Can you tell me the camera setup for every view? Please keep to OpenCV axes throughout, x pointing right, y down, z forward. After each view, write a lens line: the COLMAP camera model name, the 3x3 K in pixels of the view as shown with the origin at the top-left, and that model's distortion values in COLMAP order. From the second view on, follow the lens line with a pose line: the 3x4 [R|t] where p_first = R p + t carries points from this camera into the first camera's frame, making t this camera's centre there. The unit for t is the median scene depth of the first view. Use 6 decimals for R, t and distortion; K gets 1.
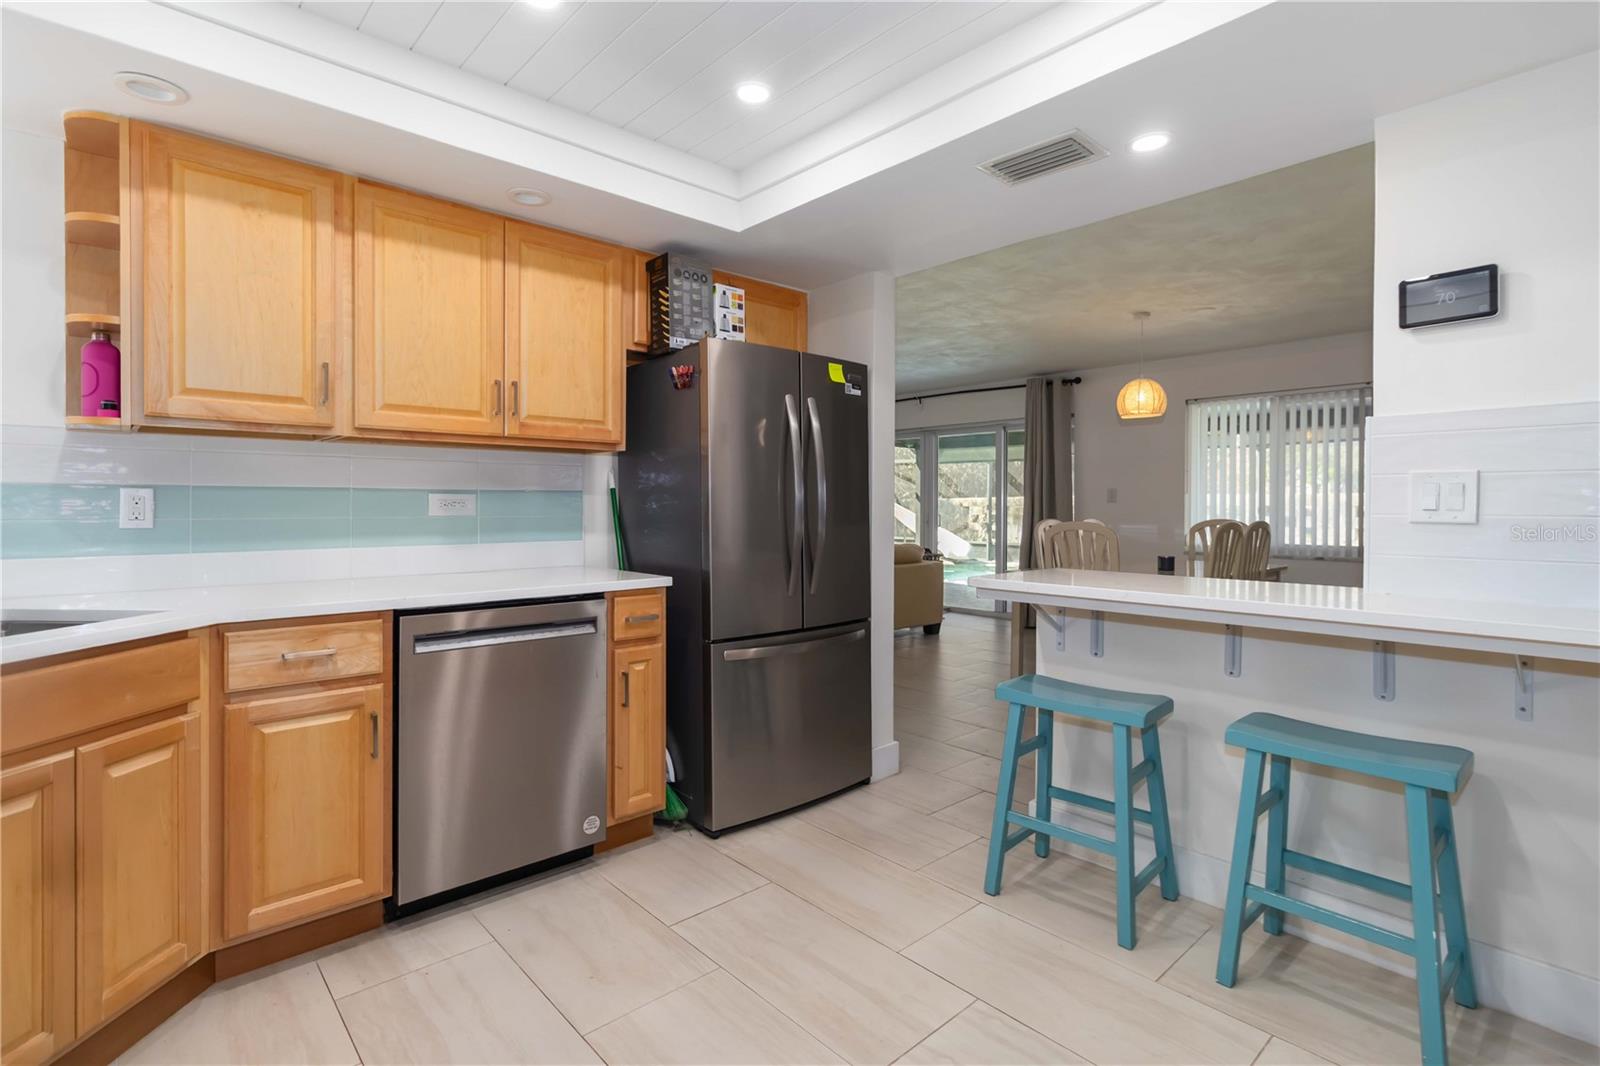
lens RADIAL K [[745.9, 0, 797.5], [0, 745.9, 516.7], [0, 0, 1]] dist [0.000670, 0.001014]
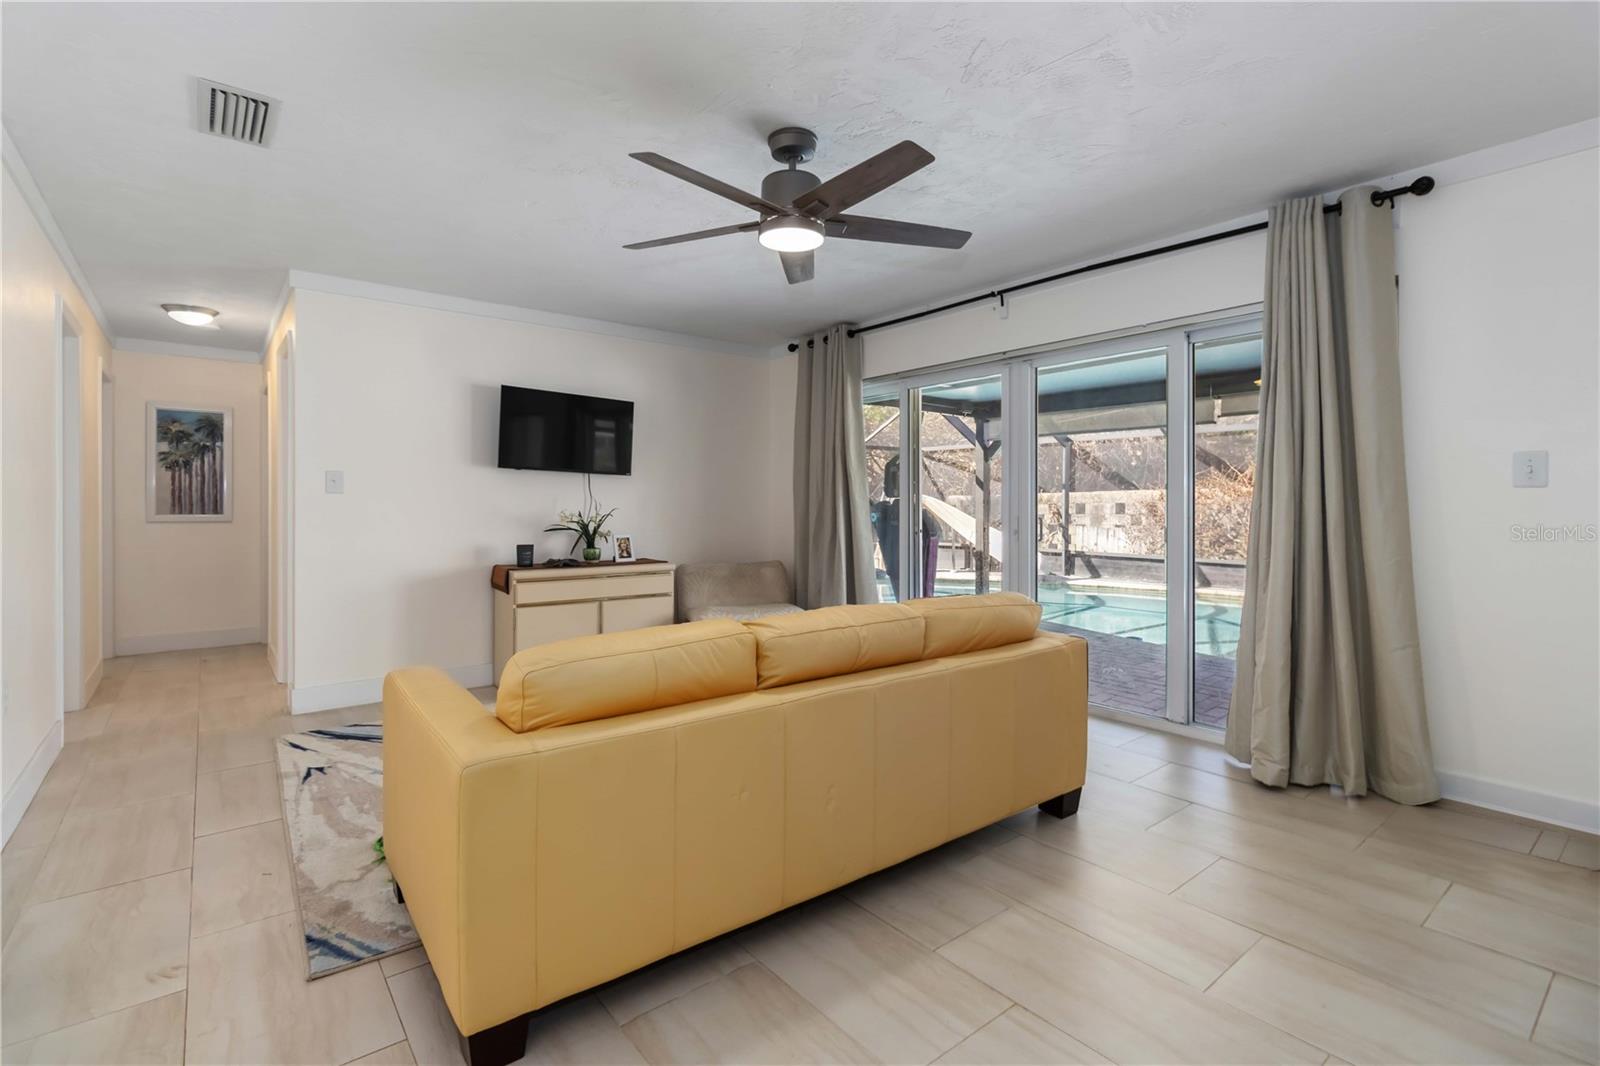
lens RADIAL K [[745.9, 0, 813.5], [0, 745.9, 506.1], [0, 0, 1]] dist [0.000670, 0.001014]
pose [[0.999052, -0.006812, -0.042990, 0.063202], [0.006103, 0.999844, -0.016600, -0.006171], [0.043097, 0.016322, 0.998938, 0.576999]]
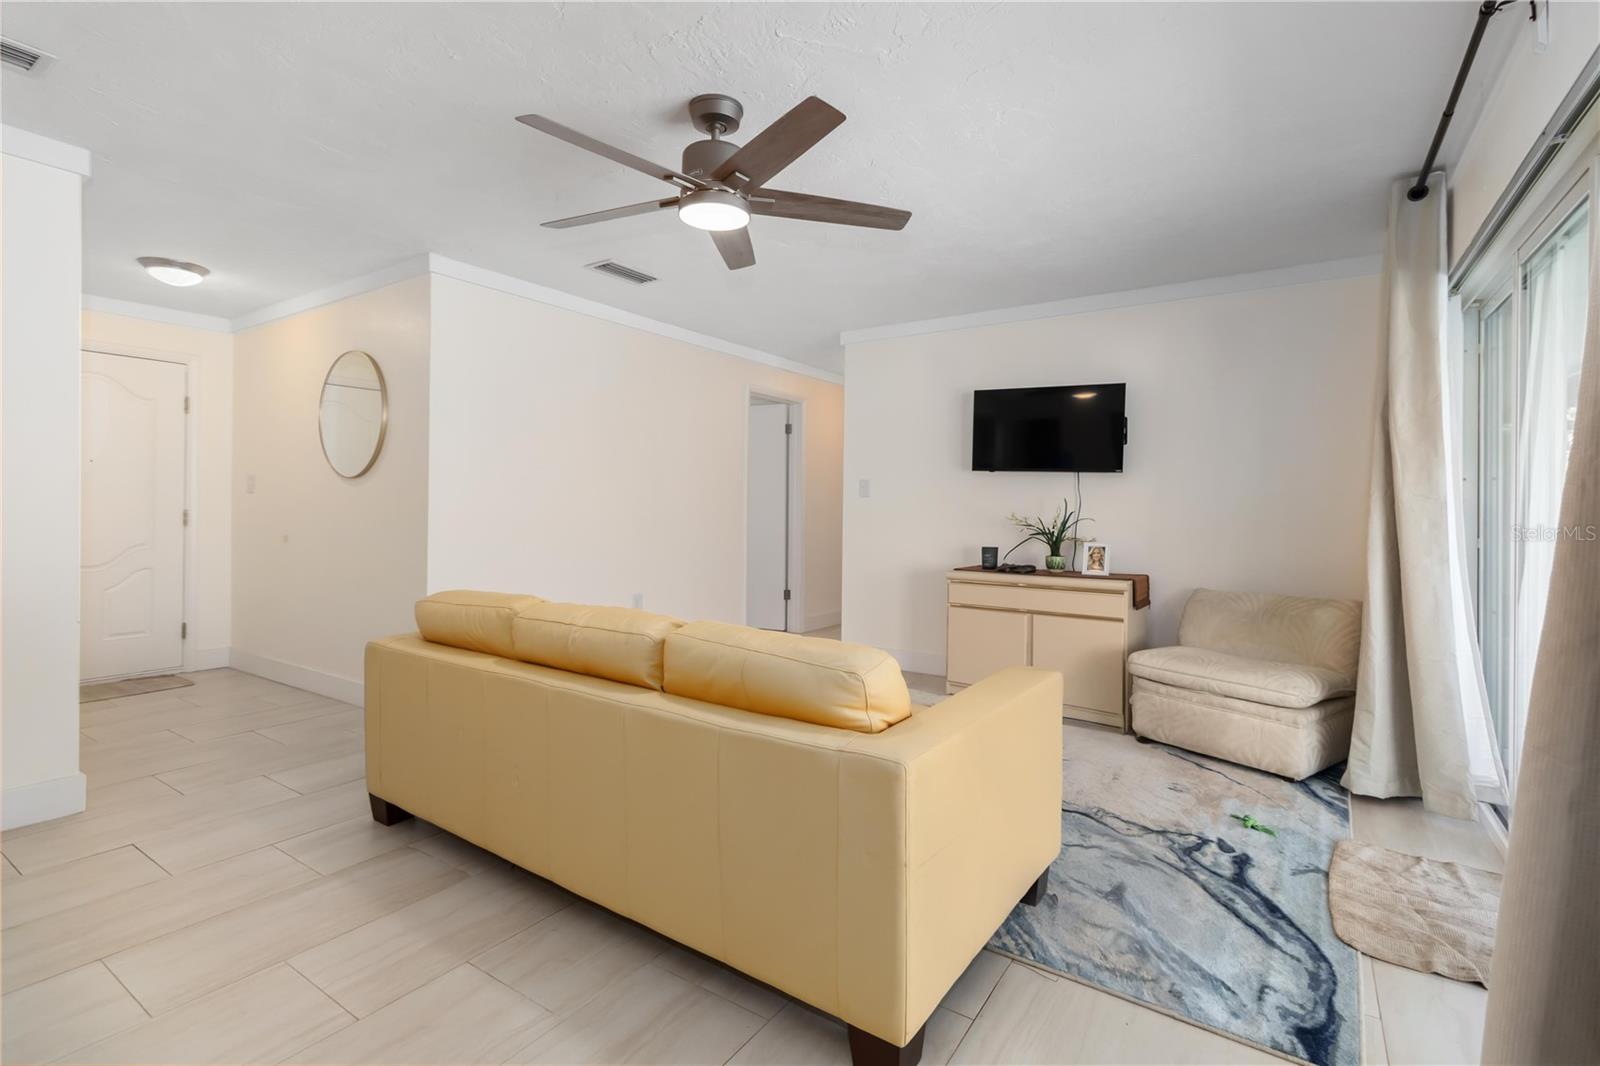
lens RADIAL K [[745.9, 0, 783.9], [0, 745.9, 511.6], [0, 0, 1]] dist [0.000670, 0.001014]
pose [[0.246230, -0.001296, -0.969210, 0.376540], [-0.023200, 0.999705, -0.007230, -0.006559], [0.968934, 0.024266, 0.246128, 0.894682]]
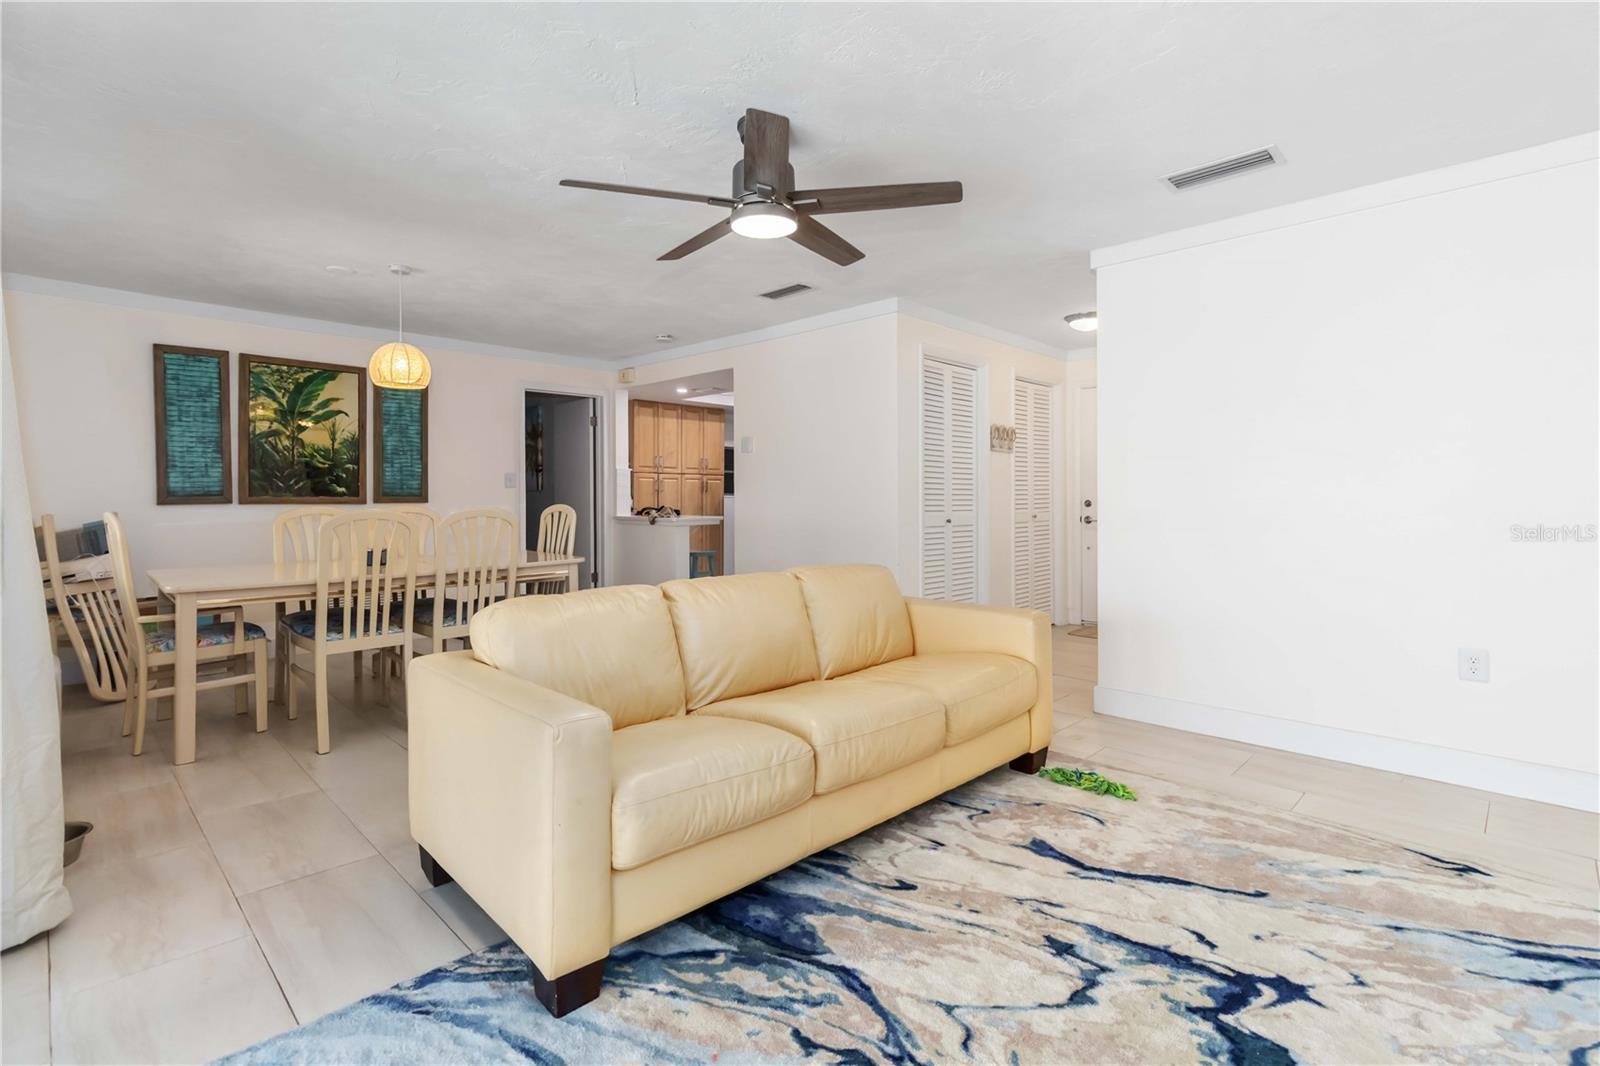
lens RADIAL K [[745.9, 0, 807.5], [0, 745.9, 495.3], [0, 0, 1]] dist [0.000670, 0.001014]
pose [[-0.997358, -0.002907, -0.072585, 0.041968], [-0.004412, 0.999779, 0.020572, -0.020676], [0.072509, 0.020838, -0.997150, 1.313666]]
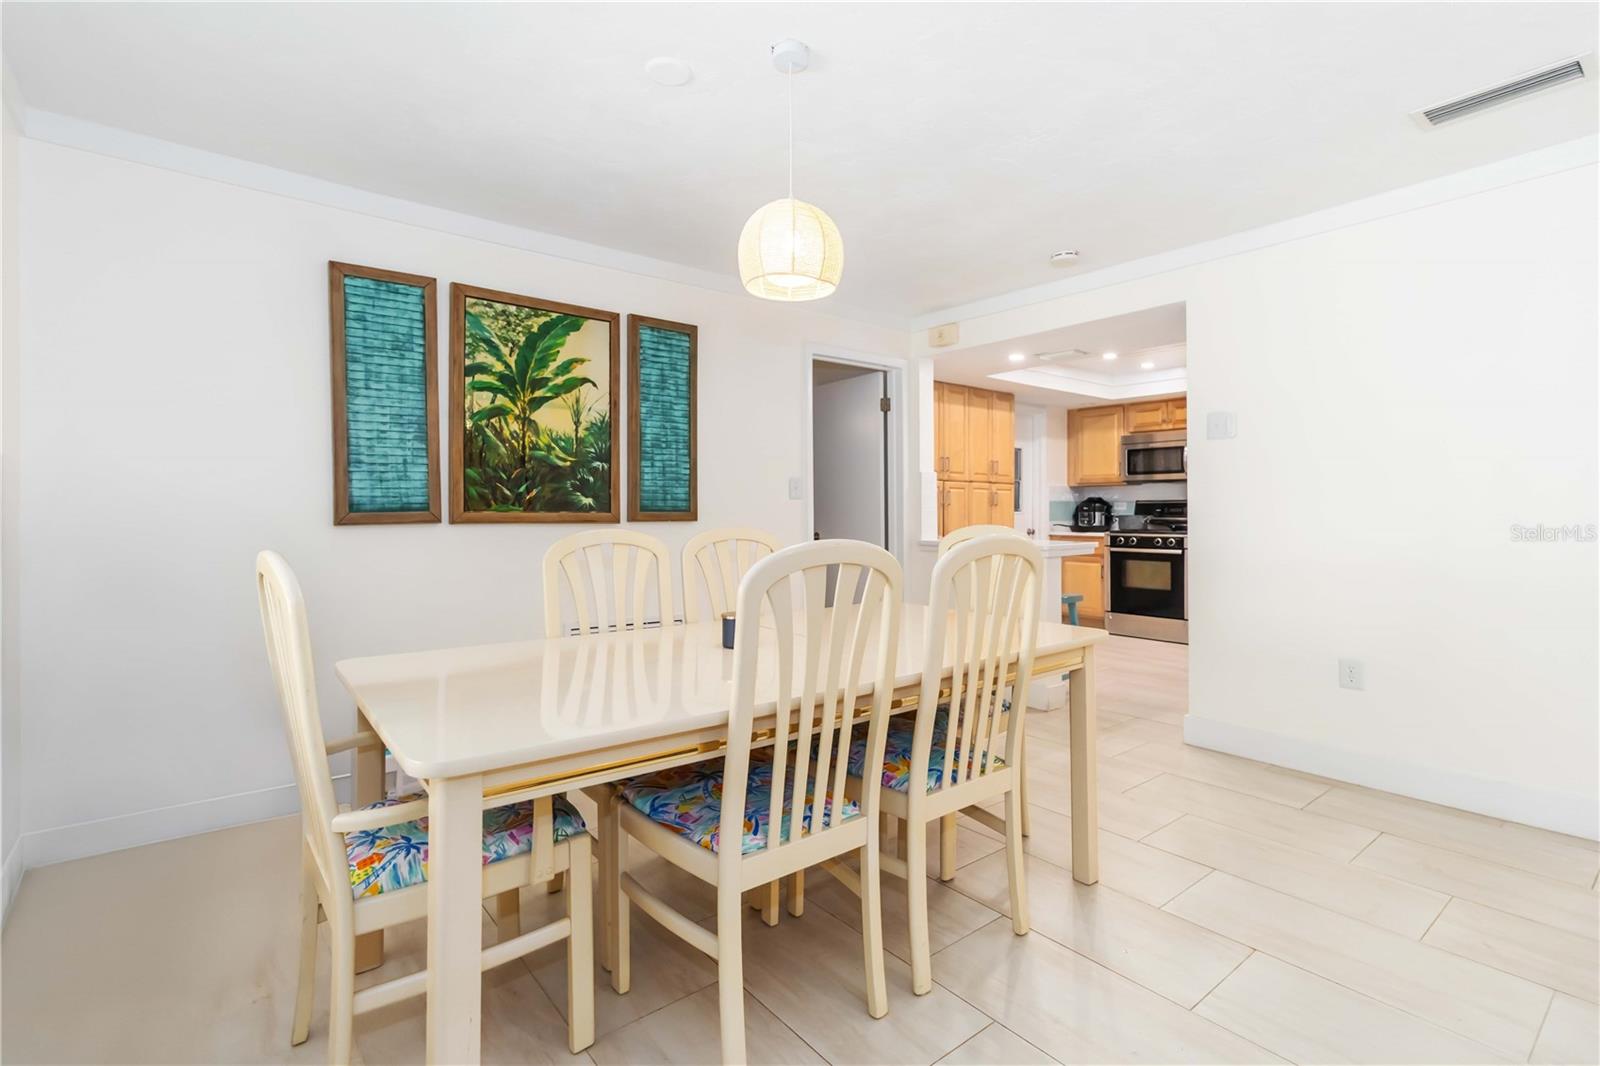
lens RADIAL K [[745.9, 0, 798.3], [0, 745.9, 510.1], [0, 0, 1]] dist [0.000670, 0.001014]
pose [[-0.998571, -0.002423, 0.053384, 0.306231], [-0.001471, 0.999839, 0.017867, -0.011467], [-0.053419, 0.017763, -0.998414, 0.989514]]
